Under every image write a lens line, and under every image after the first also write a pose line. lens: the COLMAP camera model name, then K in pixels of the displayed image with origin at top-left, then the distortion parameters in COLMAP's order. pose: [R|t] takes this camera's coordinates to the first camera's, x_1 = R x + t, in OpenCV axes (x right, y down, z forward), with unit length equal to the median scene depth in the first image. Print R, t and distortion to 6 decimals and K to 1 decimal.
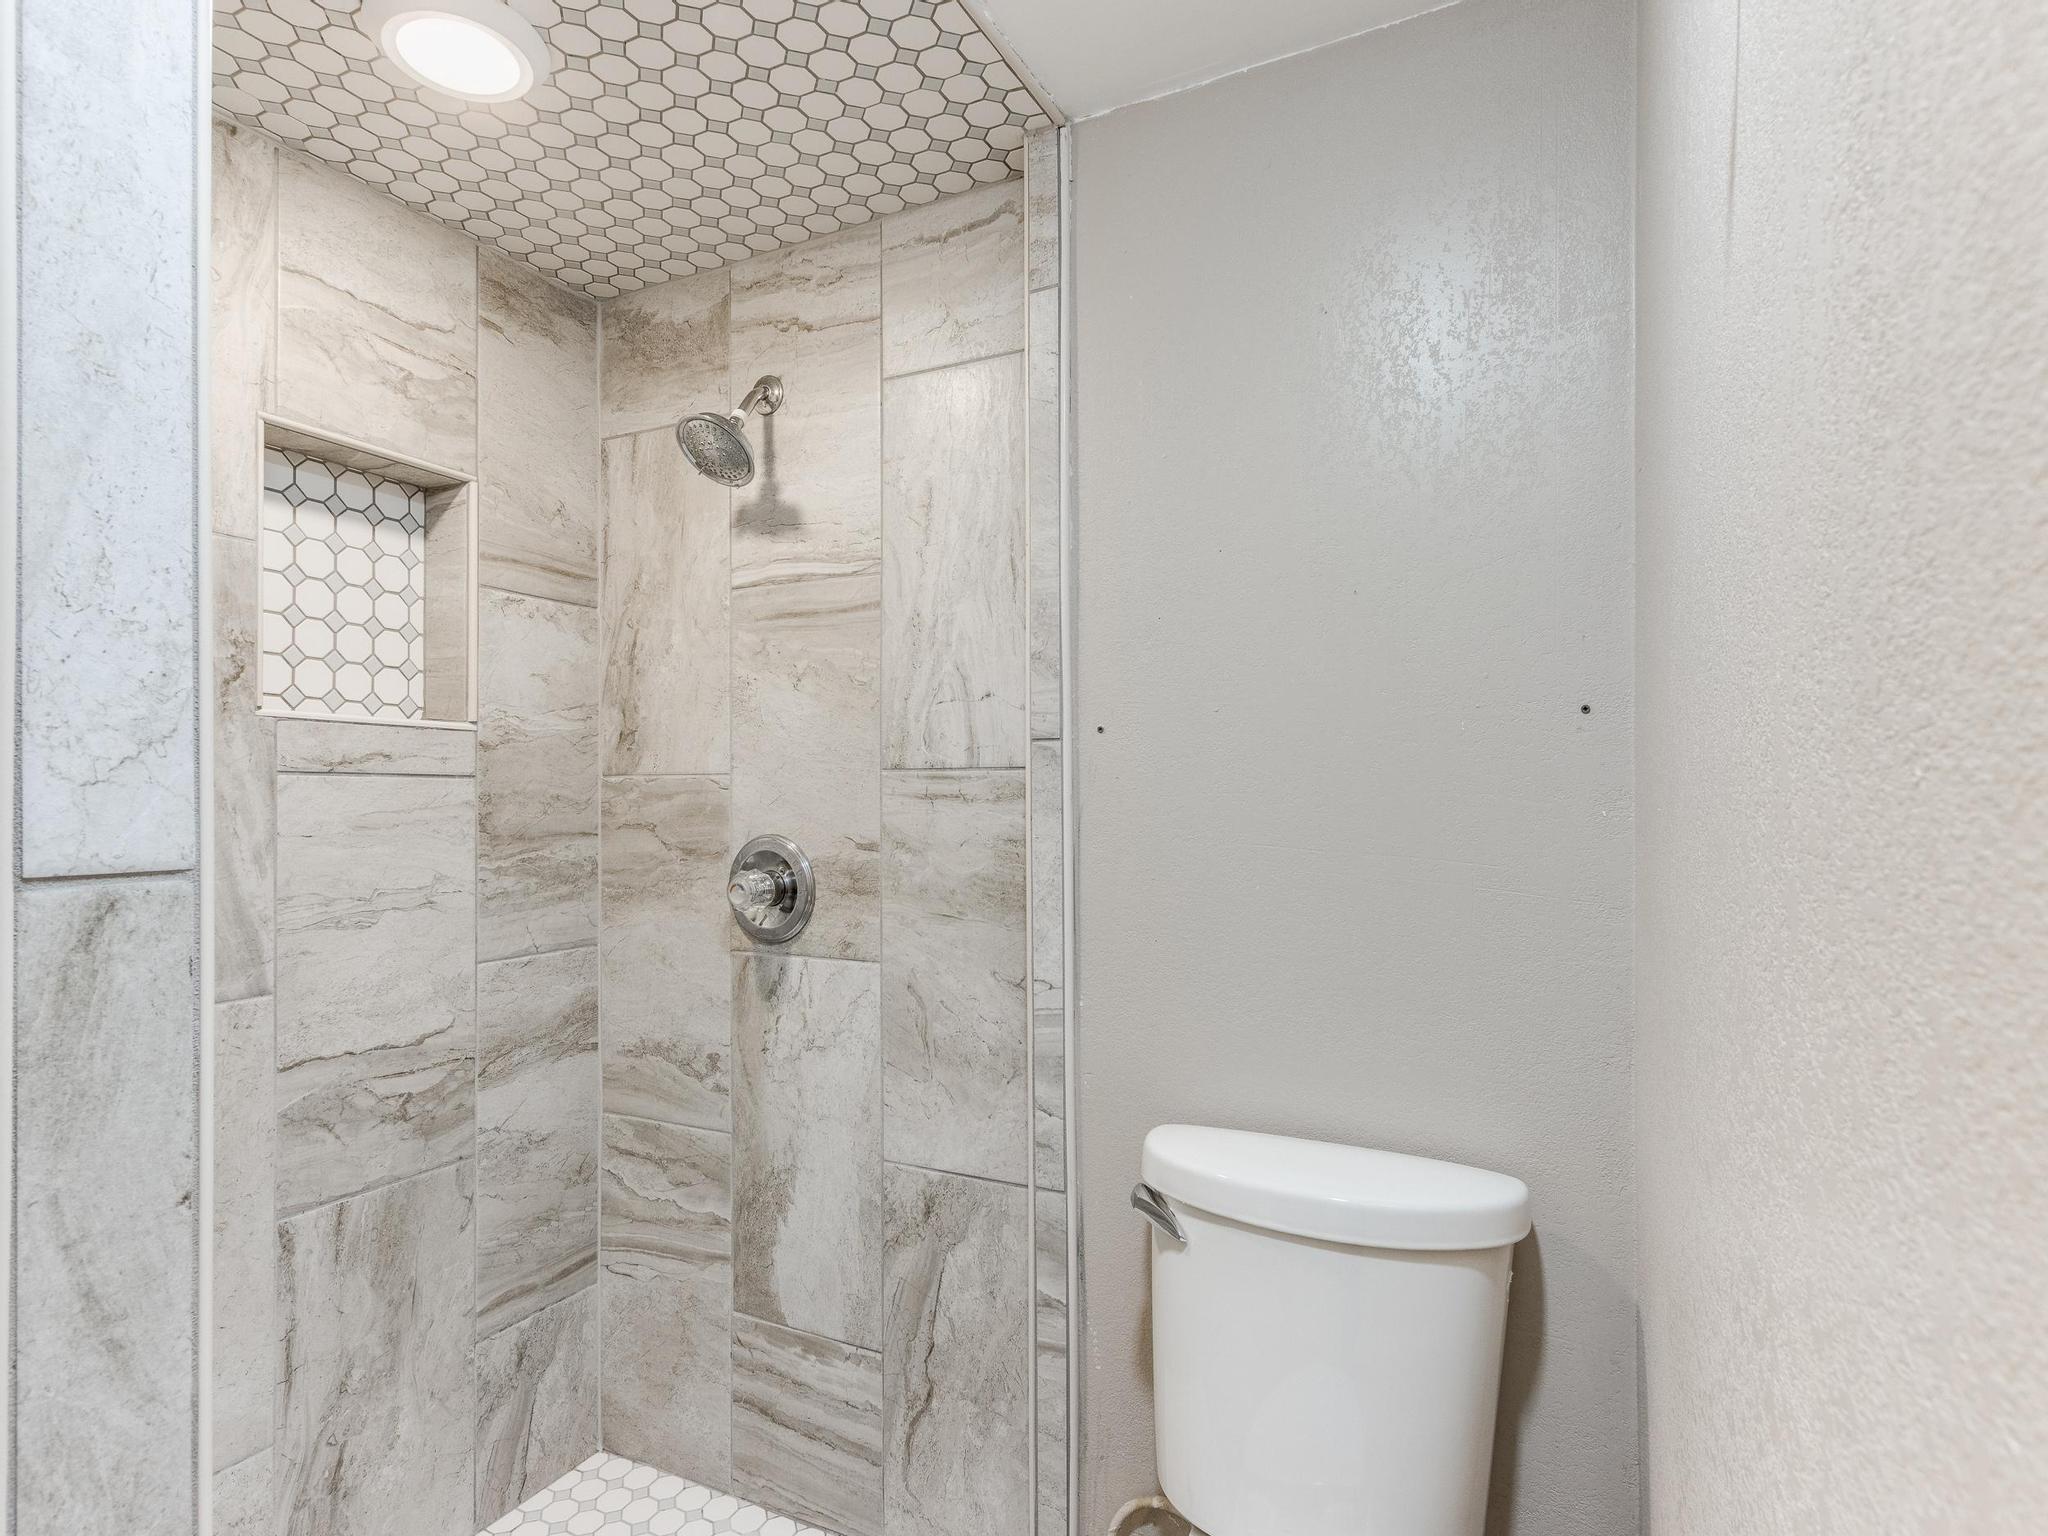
lens RADIAL K [[1074.0, 0, 1028.0], [0, 1074.0, 788.8], [0, 0, 1]] dist [0.012933, -0.008077]
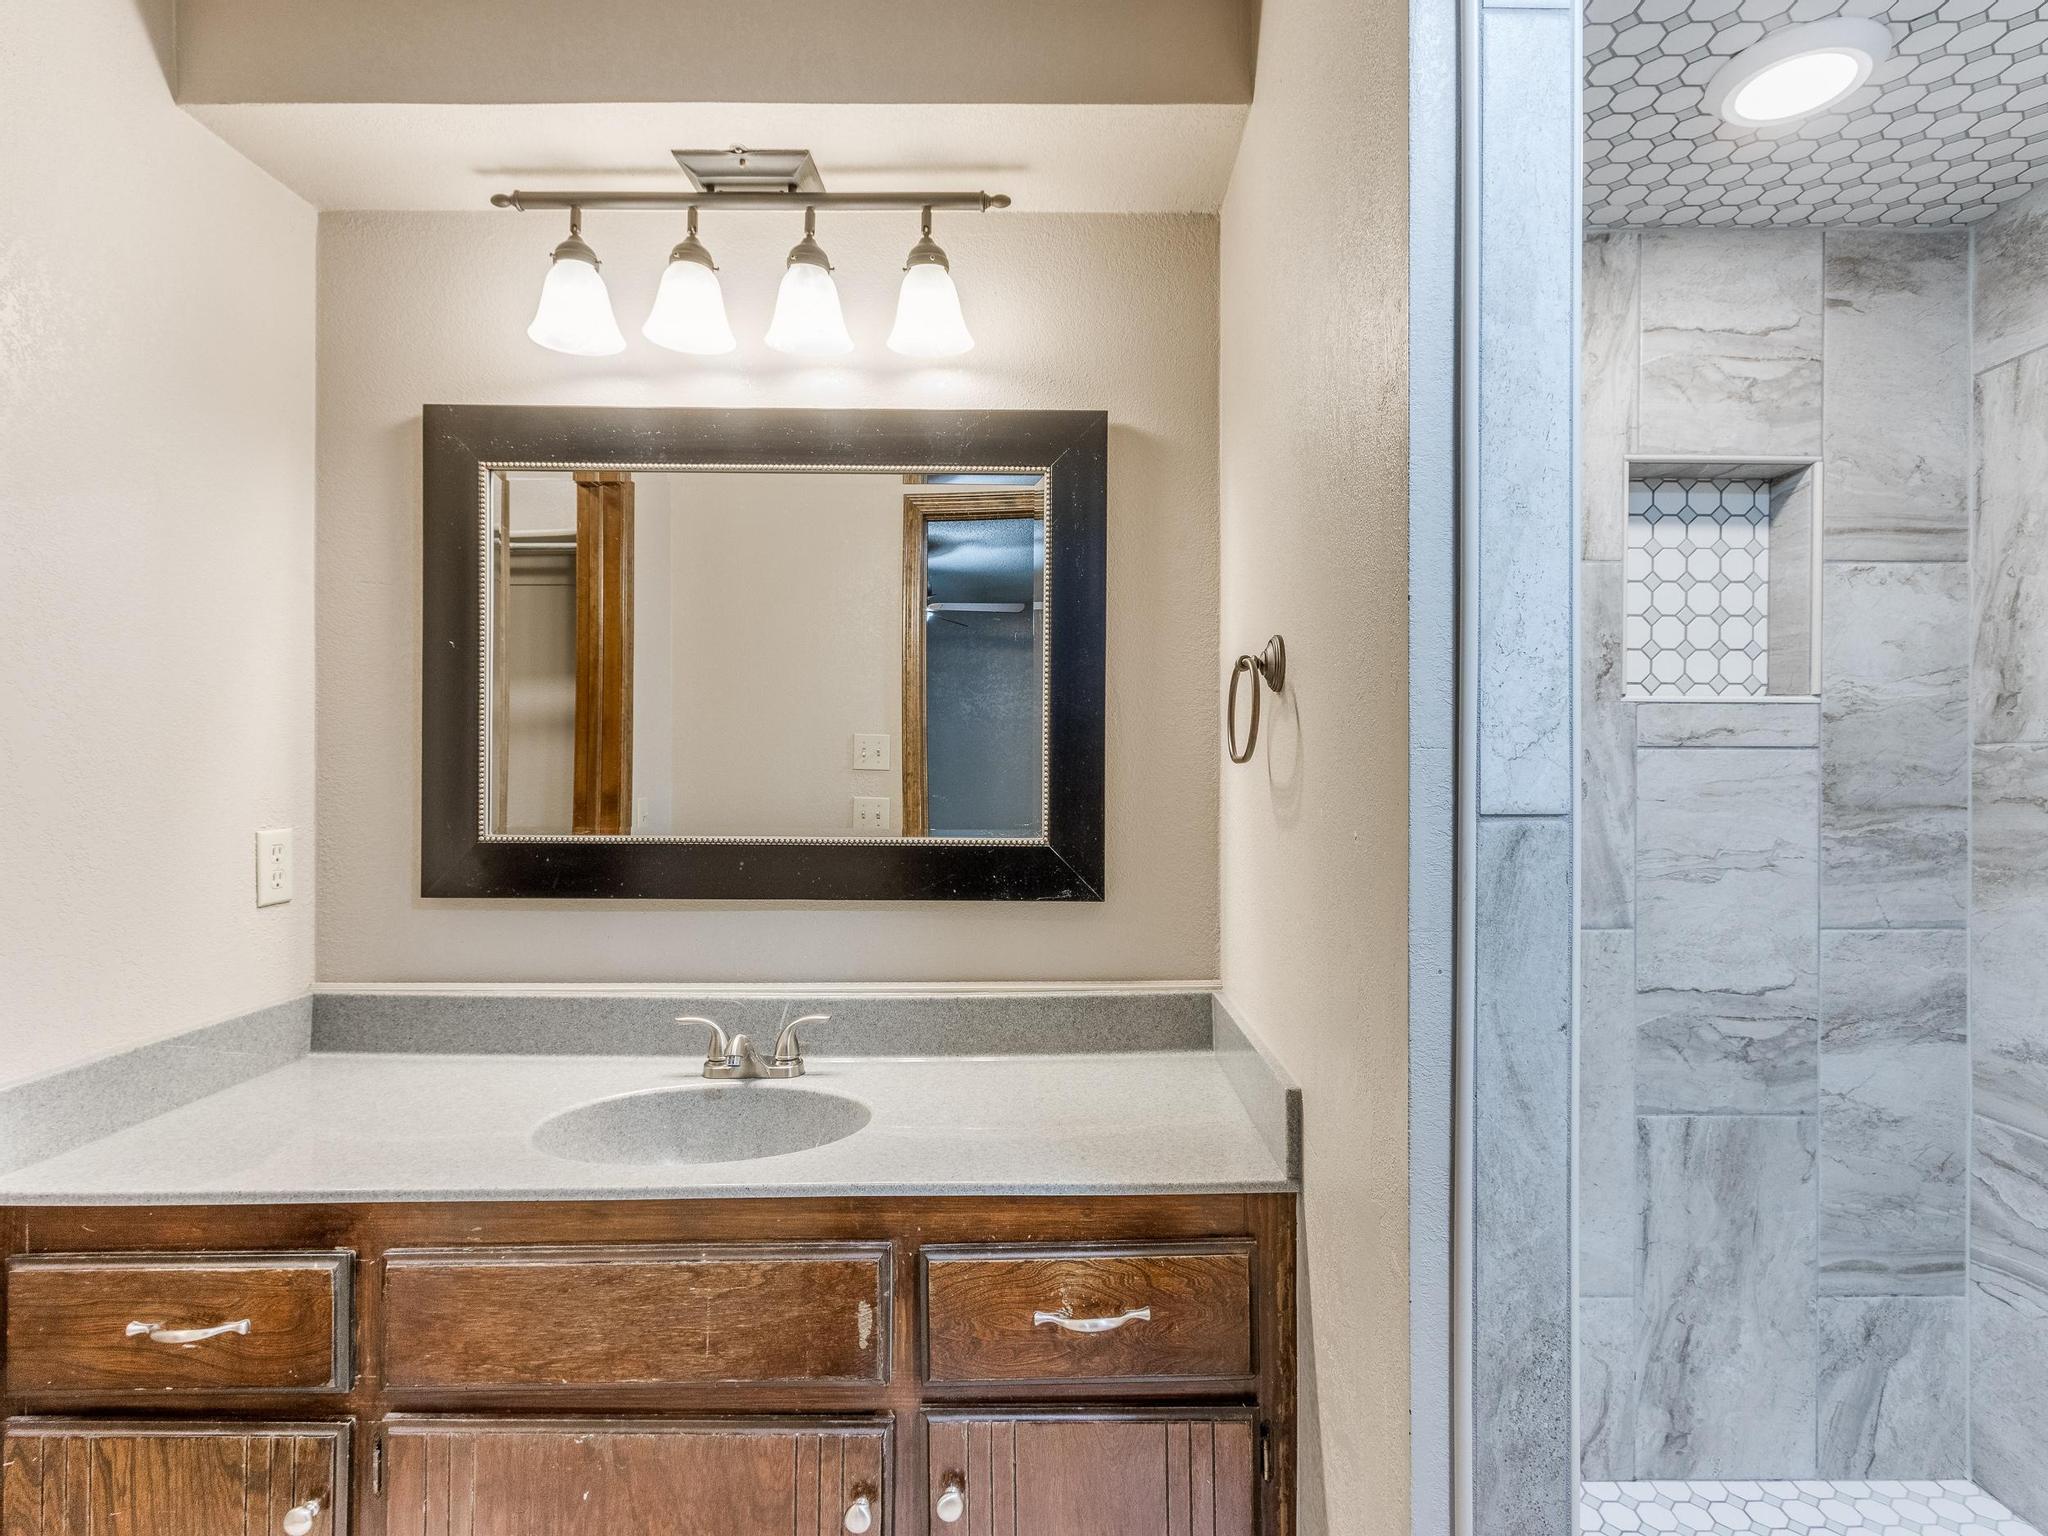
lens RADIAL K [[1074.0, 0, 1028.0], [0, 1074.0, 788.8], [0, 0, 1]] dist [0.012933, -0.008077]
pose [[0.422661, 0.017121, -0.906126, 0.105122], [0.007148, 0.999727, 0.022224, -0.000344], [0.906259, -0.015871, 0.422424, -0.124870]]
